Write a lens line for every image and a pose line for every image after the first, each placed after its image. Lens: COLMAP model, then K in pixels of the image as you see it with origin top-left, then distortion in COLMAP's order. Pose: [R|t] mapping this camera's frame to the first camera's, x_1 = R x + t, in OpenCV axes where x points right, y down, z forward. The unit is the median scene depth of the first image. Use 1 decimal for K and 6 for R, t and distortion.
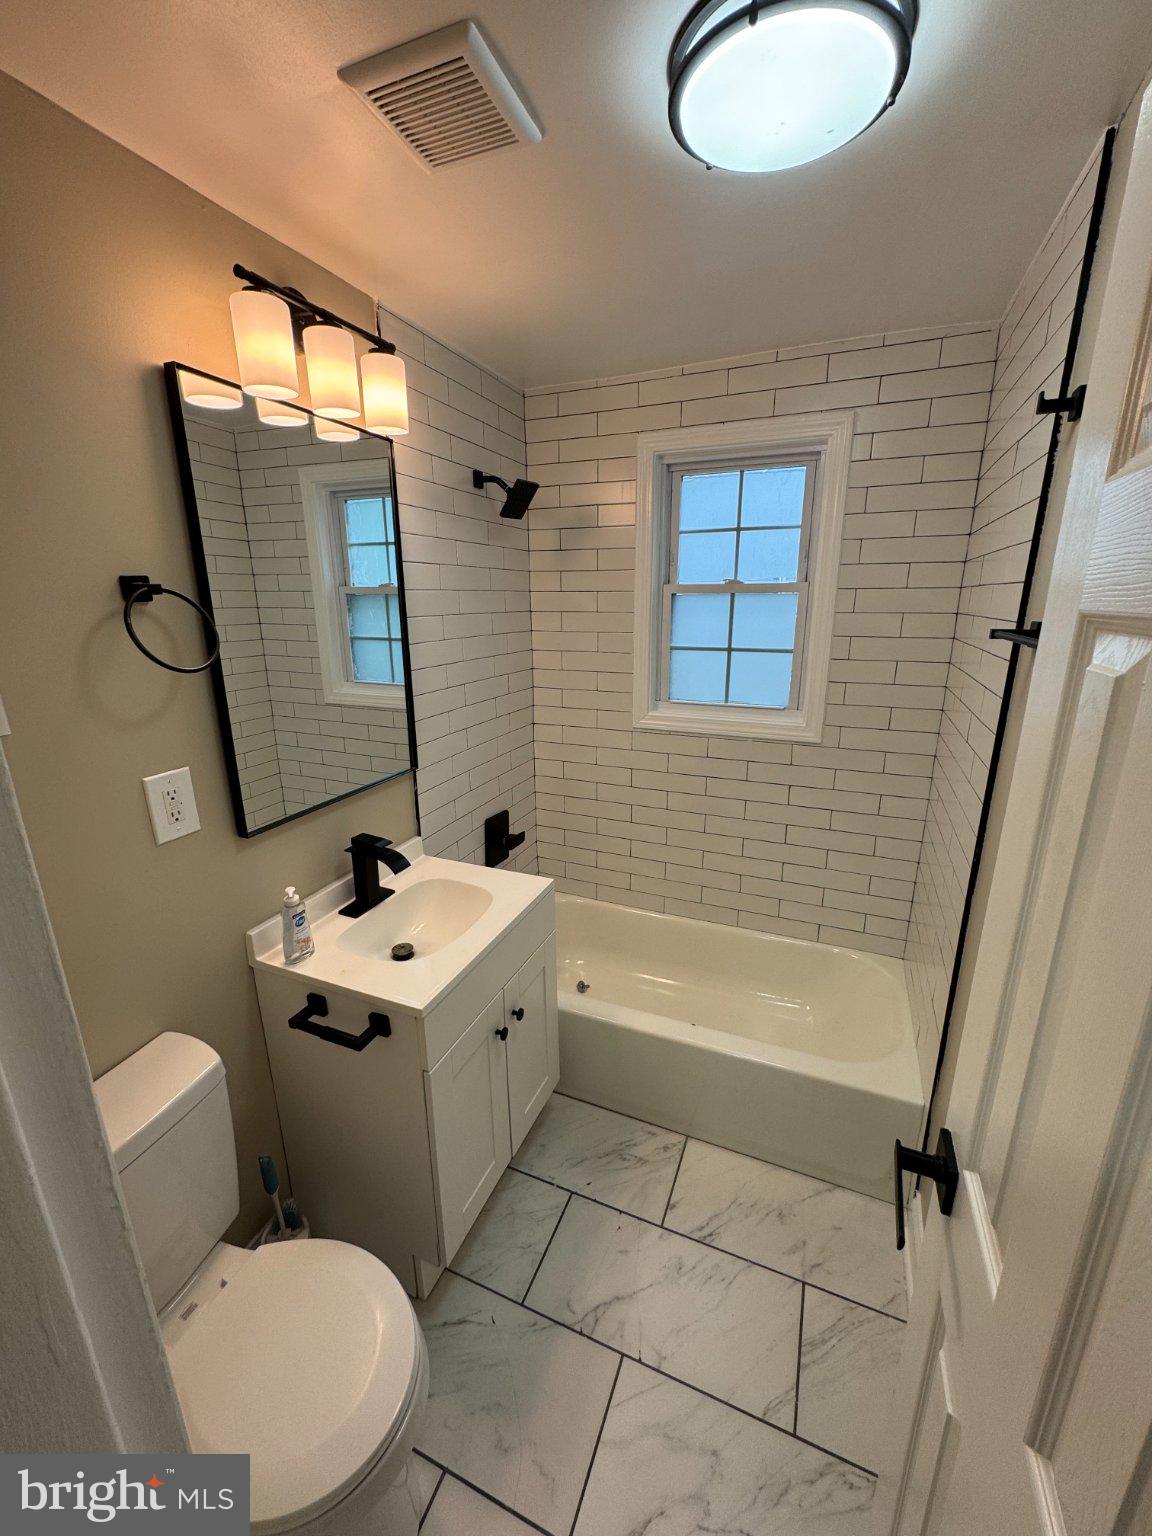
lens RADIAL K [[614.3, 0, 568.0], [0, 614.3, 768.2], [0, 0, 1]] dist [-0.006258, 0.000288]
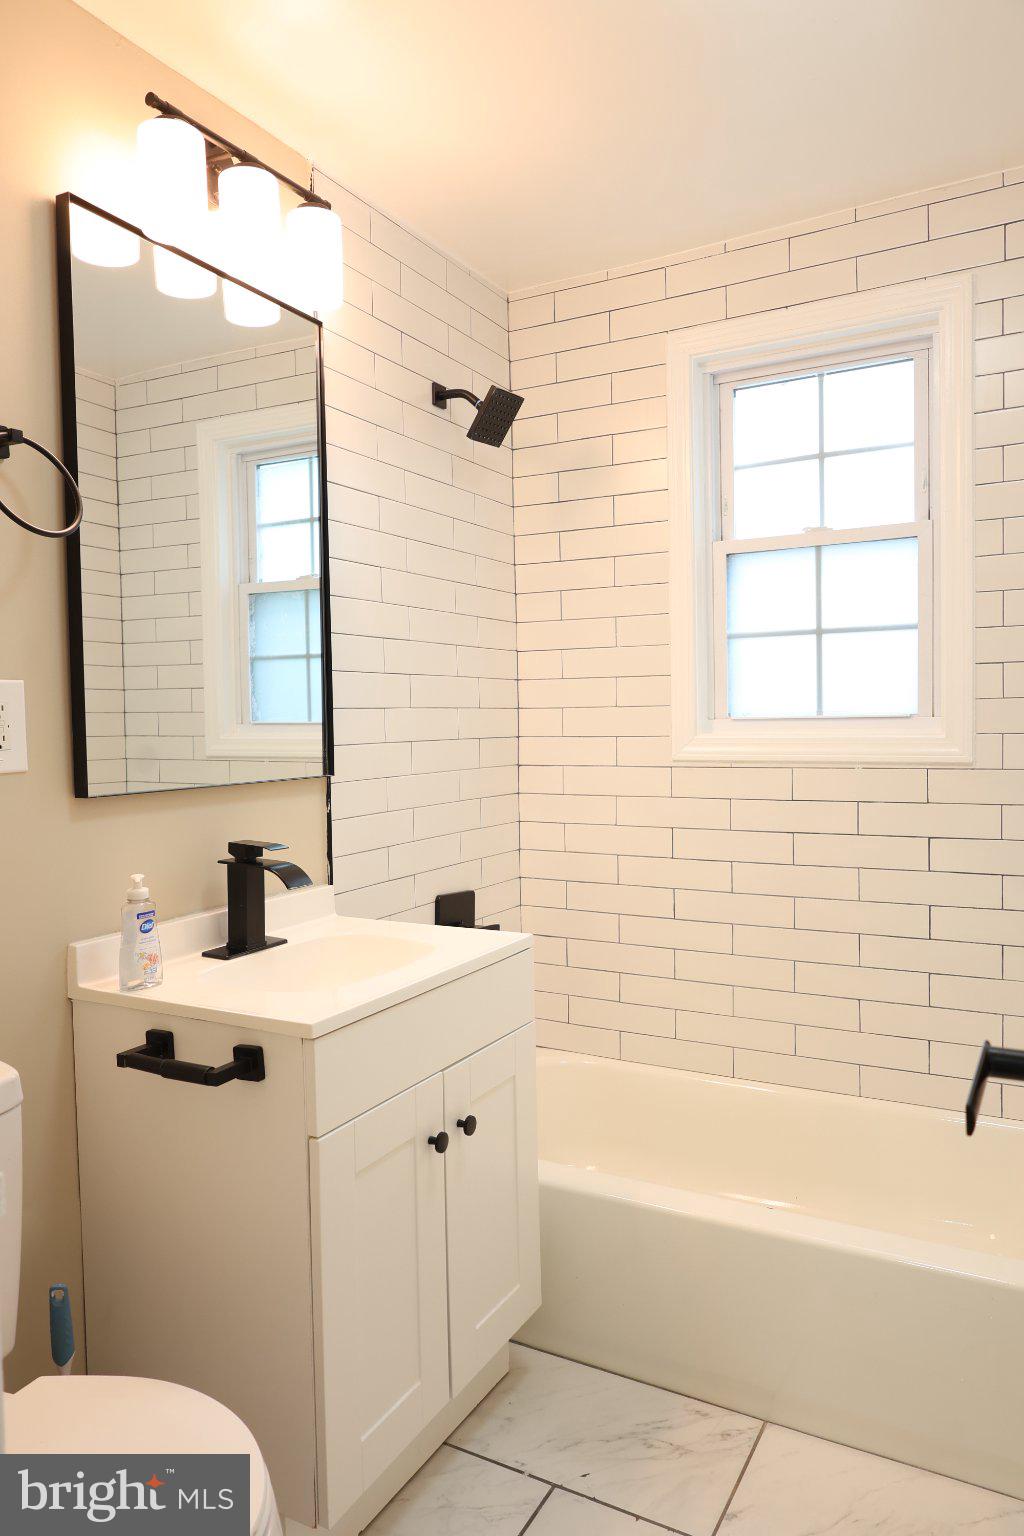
lens RADIAL K [[1049.6, 0, 491.0], [0, 1049.6, 759.1], [0, 0, 1]] dist [-0.017775, 0.009458]
pose [[0.993817, -0.002152, -0.111007, 0.052002], [-0.022117, 0.975938, -0.216925, 0.221720], [0.108803, 0.218039, 0.969856, -0.090503]]
